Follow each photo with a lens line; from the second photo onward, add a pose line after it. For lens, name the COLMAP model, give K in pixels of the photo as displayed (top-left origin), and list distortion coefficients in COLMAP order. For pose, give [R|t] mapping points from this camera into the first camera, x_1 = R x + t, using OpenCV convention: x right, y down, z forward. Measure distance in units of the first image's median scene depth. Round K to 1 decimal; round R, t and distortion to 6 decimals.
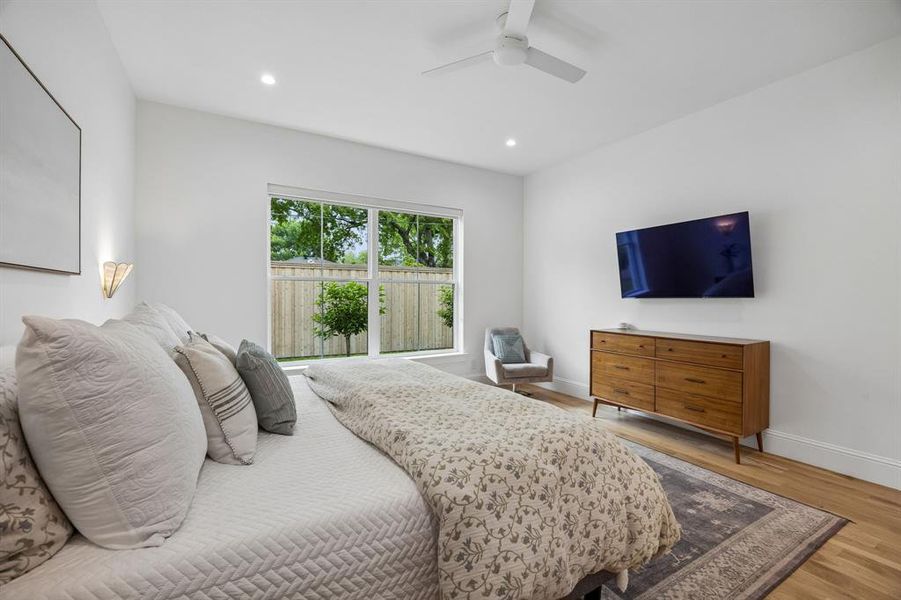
lens RADIAL K [[383.2, 0, 447.3], [0, 383.2, 300.7], [0, 0, 1]] dist [-0.005170, -0.000379]
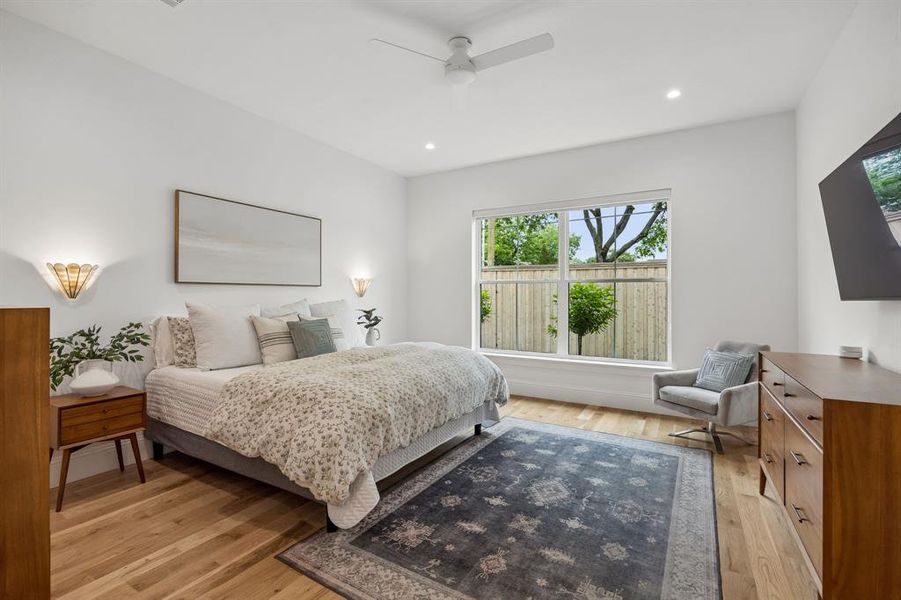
lens RADIAL K [[401.2, 0, 446.9], [0, 401.2, 294.9], [0, 0, 1]] dist [-0.001337, -0.000082]
pose [[0.486052, -0.002921, -0.873925, 0.761660], [-0.012815, 0.999863, -0.010469, -0.001071], [0.873836, 0.016288, 0.485948, 0.274049]]
